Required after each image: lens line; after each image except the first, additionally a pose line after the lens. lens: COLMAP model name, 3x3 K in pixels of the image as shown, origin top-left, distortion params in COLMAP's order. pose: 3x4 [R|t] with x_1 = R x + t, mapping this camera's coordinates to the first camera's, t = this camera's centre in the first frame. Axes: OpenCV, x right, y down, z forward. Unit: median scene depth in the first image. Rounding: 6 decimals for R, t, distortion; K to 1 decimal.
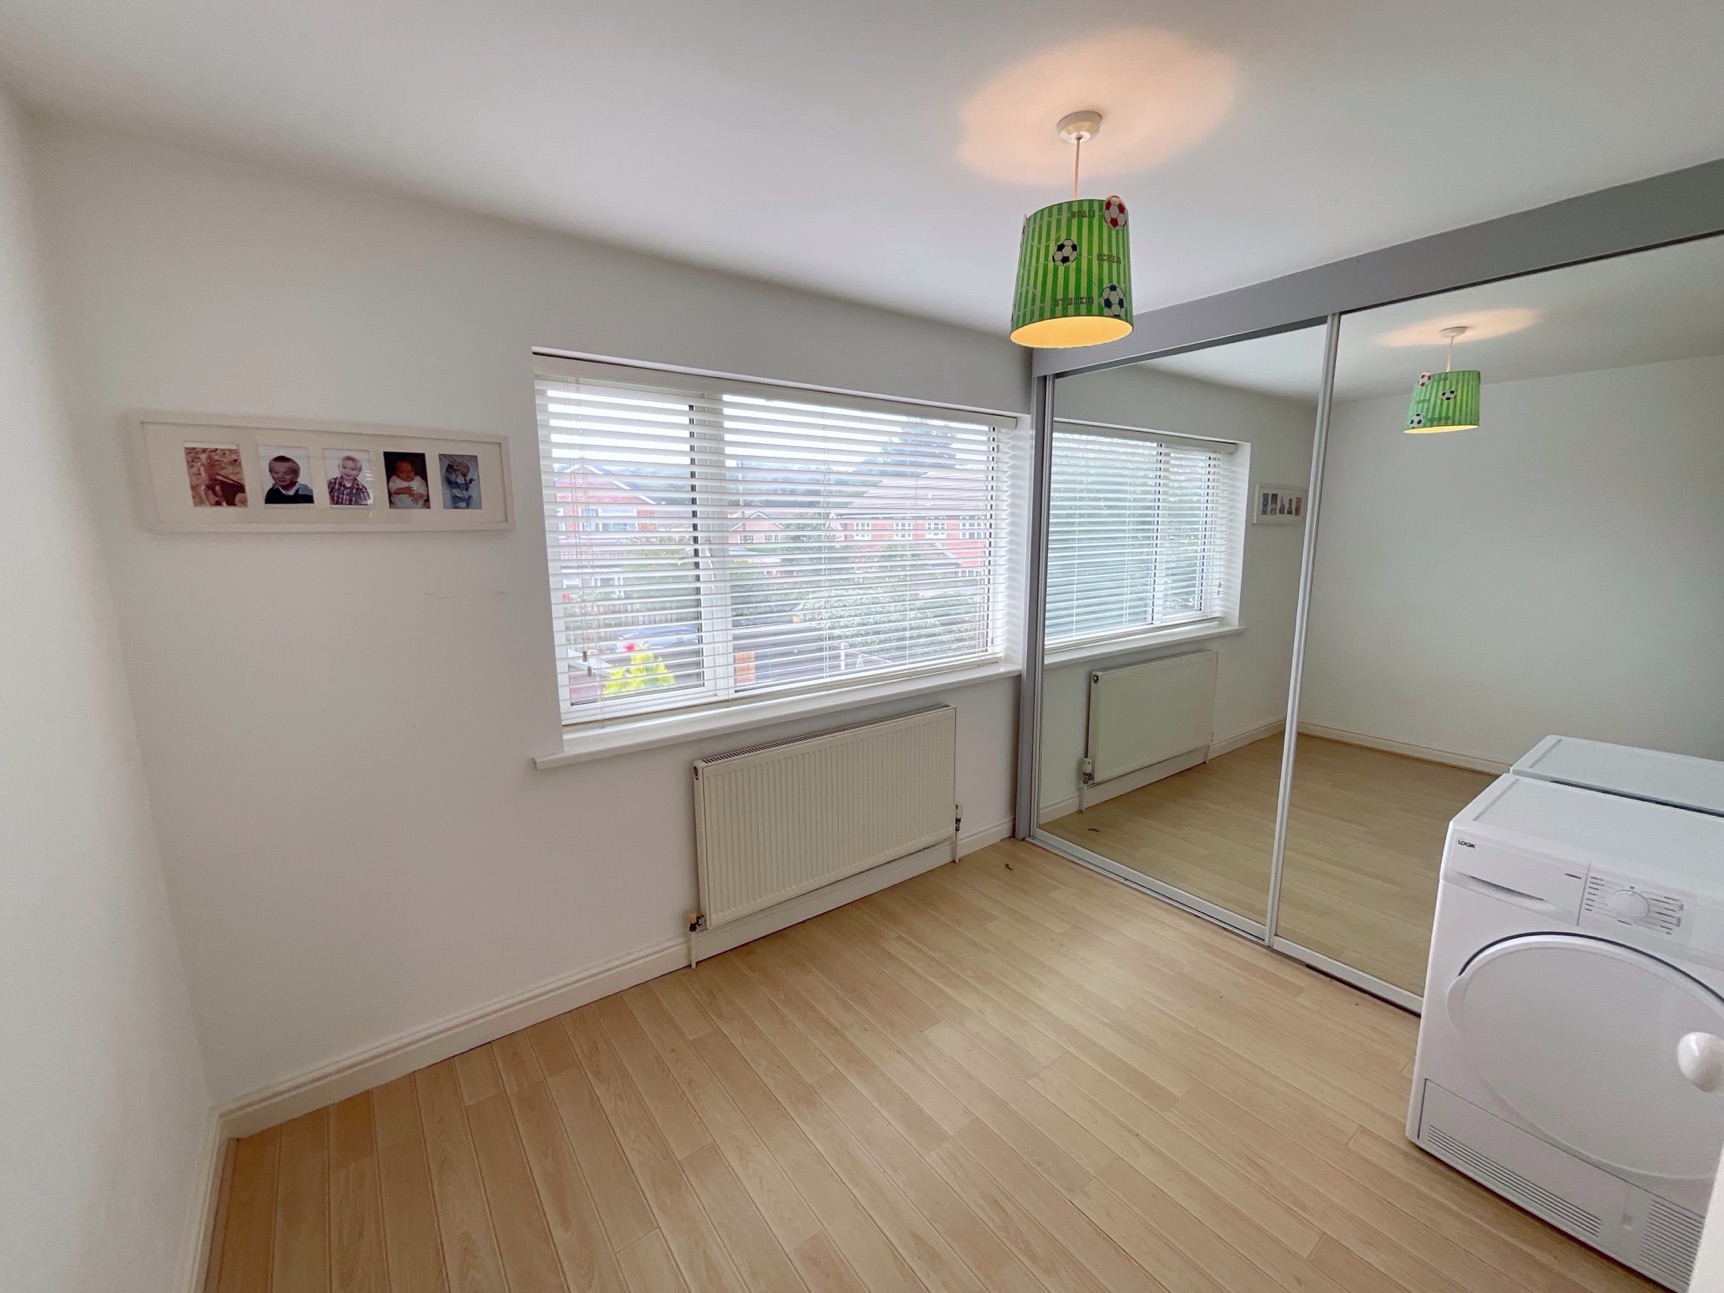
lens RADIAL K [[706.3, 0, 863.9], [0, 706.3, 644.4], [0, 0, 1]] dist [0.000409, 0.000220]
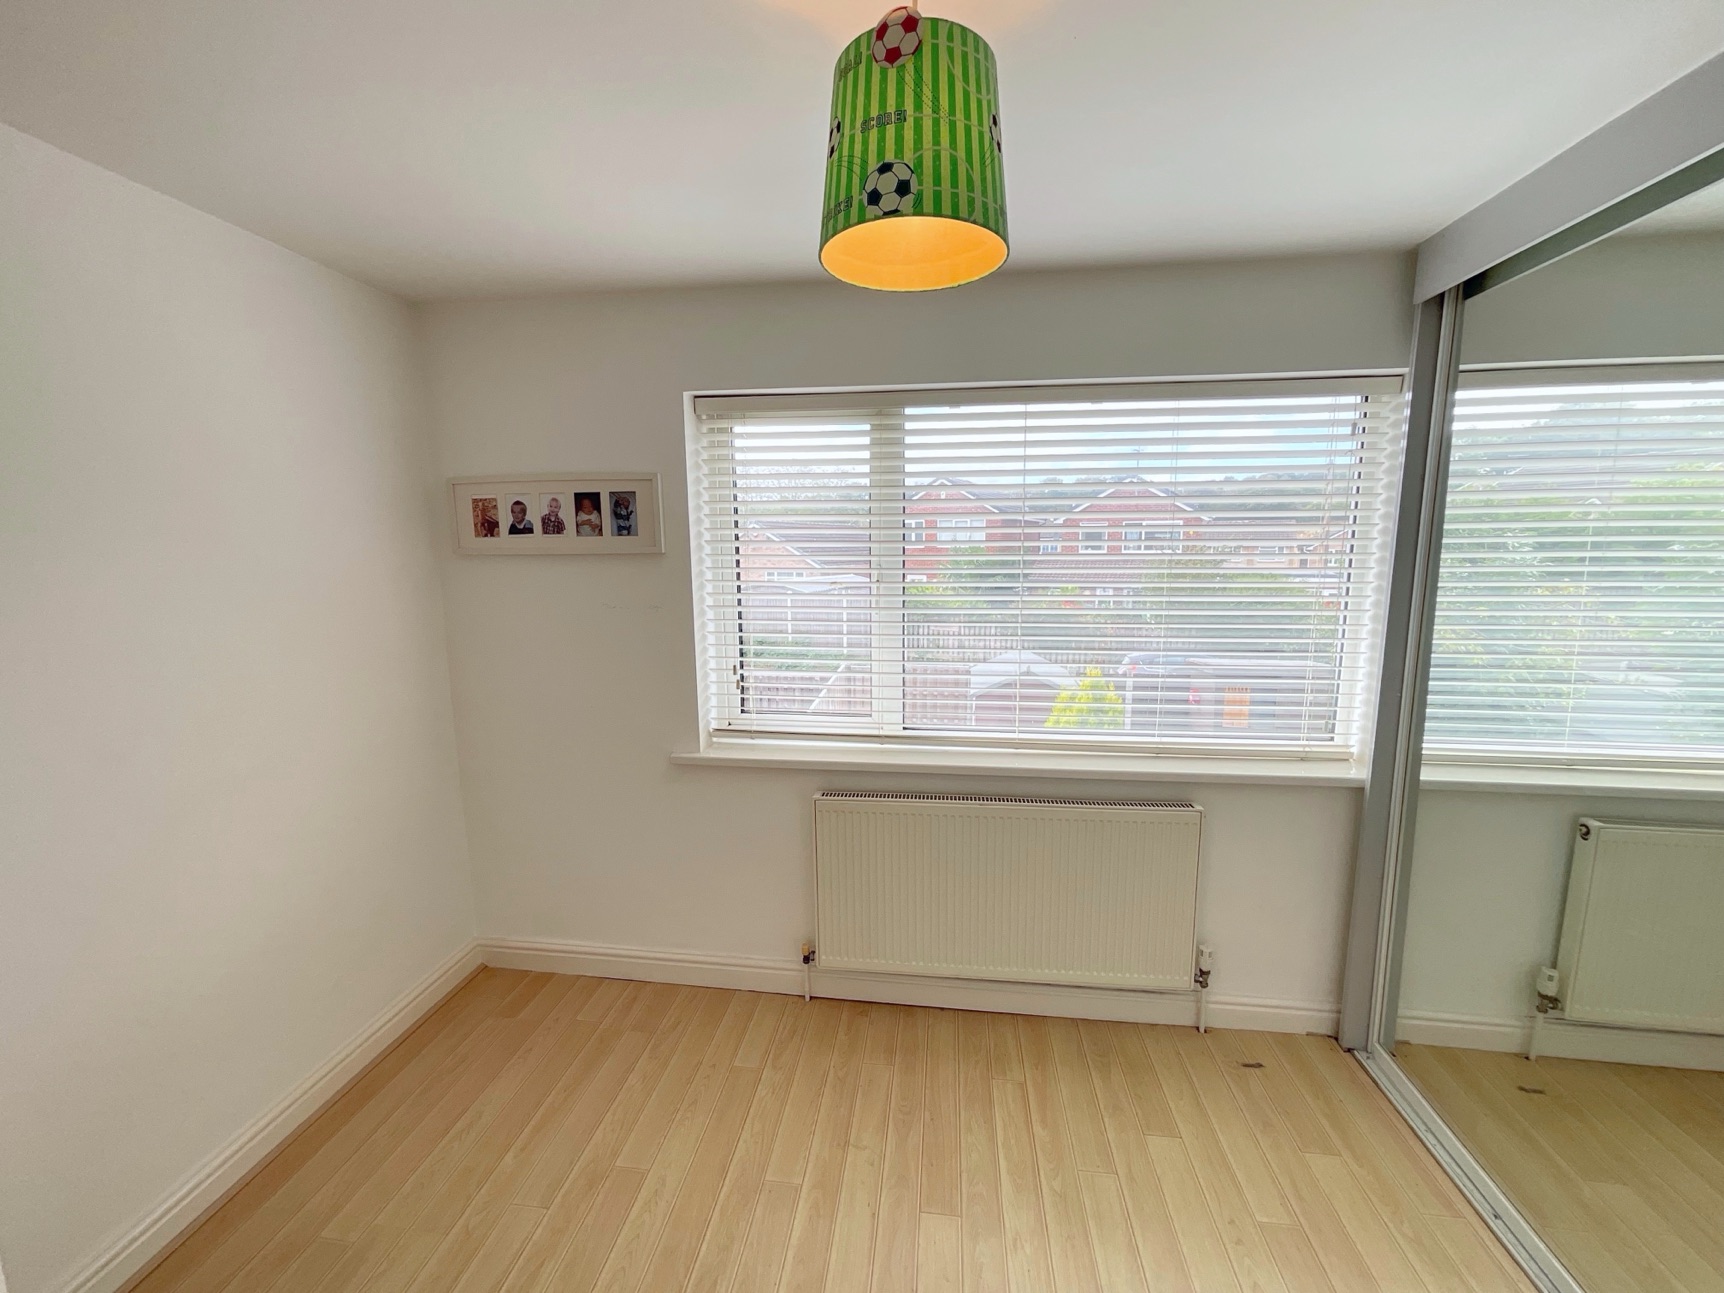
lens RADIAL K [[707.0, 0, 855.2], [0, 707.0, 647.6], [0, 0, 1]] dist [0.000042, 0.000393]
pose [[0.710034, 0.101839, -0.696764, 0.503802], [-0.115256, 0.992950, 0.027678, -0.070506], [0.694671, 0.060654, 0.716766, 0.362820]]
